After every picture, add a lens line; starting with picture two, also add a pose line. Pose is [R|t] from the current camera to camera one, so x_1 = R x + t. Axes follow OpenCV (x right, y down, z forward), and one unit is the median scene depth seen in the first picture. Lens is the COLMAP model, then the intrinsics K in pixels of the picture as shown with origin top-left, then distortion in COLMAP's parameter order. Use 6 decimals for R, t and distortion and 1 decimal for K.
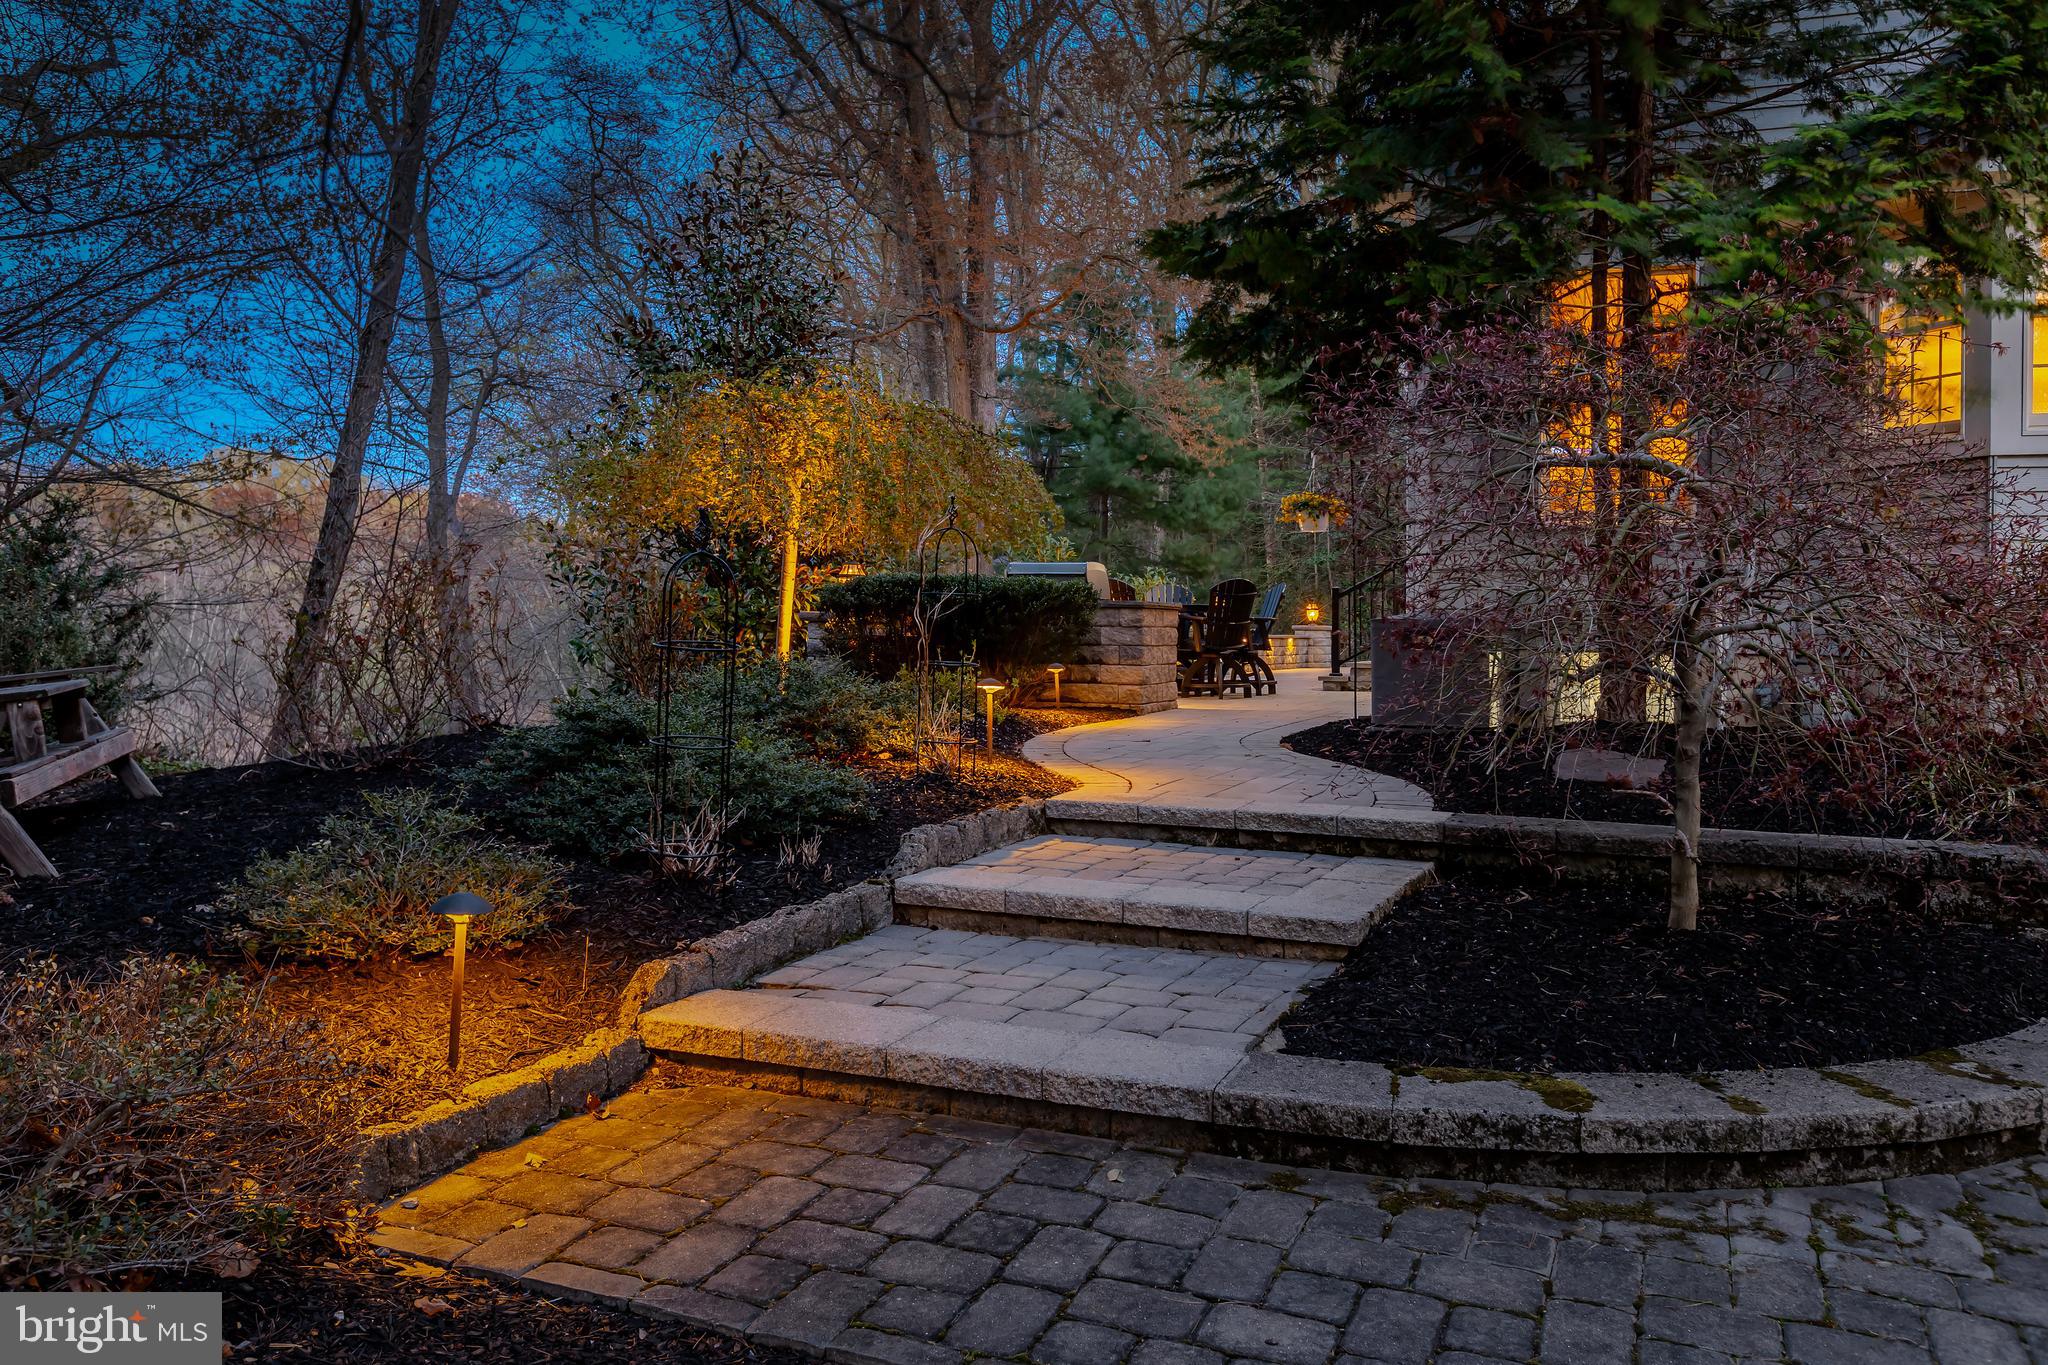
lens RADIAL K [[1540.0, 0, 1030.8], [0, 1540.0, 677.1], [0, 0, 1]] dist [0.012666, 0.001825]
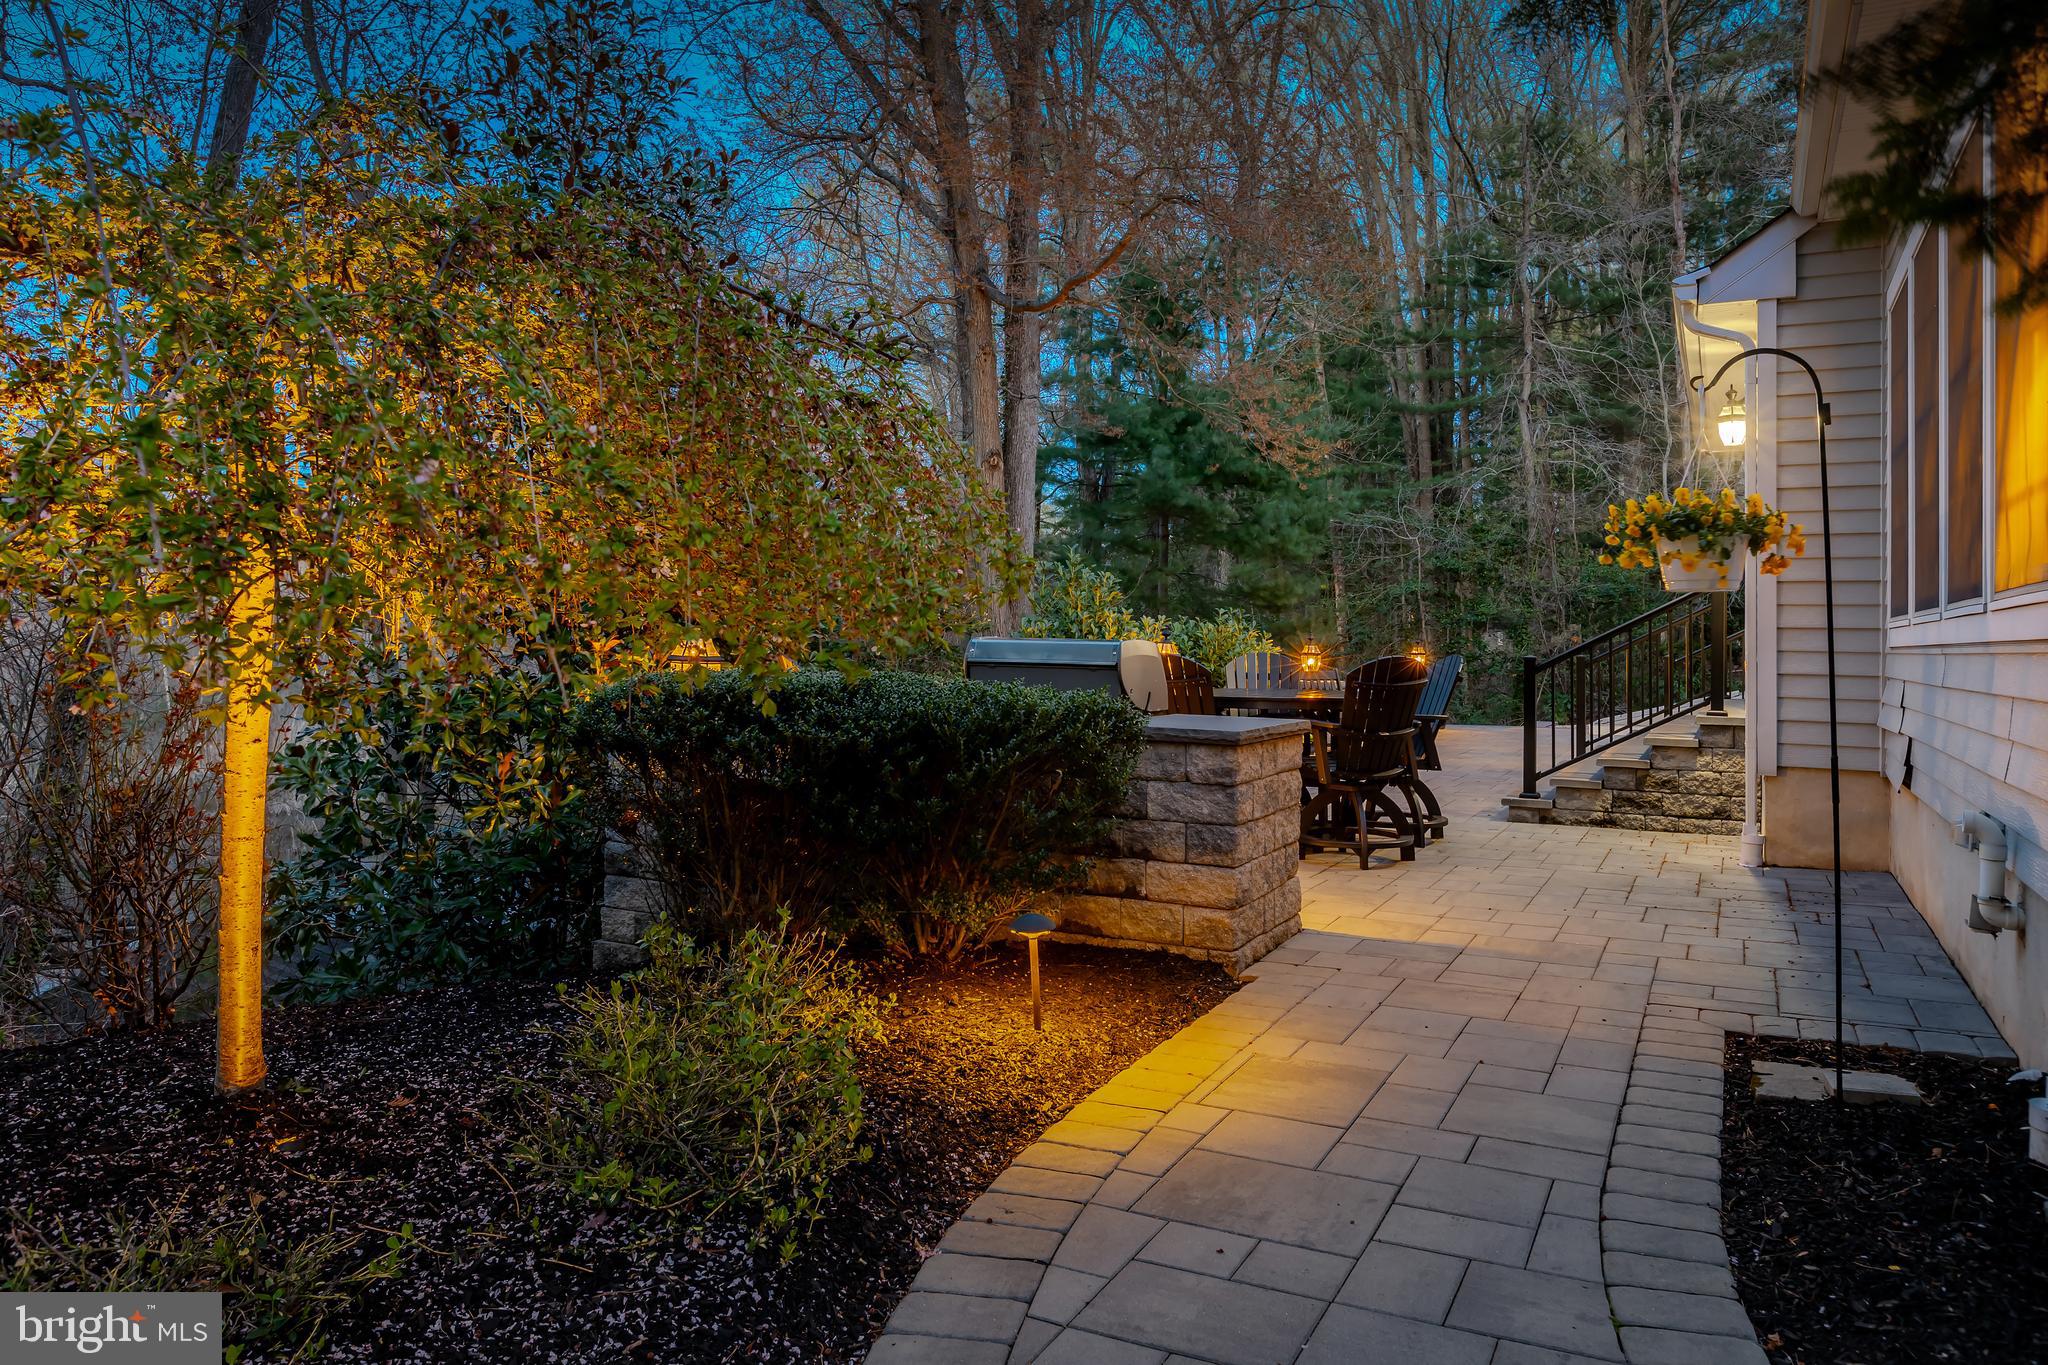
lens RADIAL K [[1408.8, 0, 1016.3], [0, 1408.8, 678.5], [0, 0, 1]] dist [0.001942, 0.000239]
pose [[0.998193, 0.004021, -0.059959, 0.022691], [-0.004314, 0.999979, -0.004759, -0.045840], [0.059938, 0.005009, 0.998190, 0.411955]]
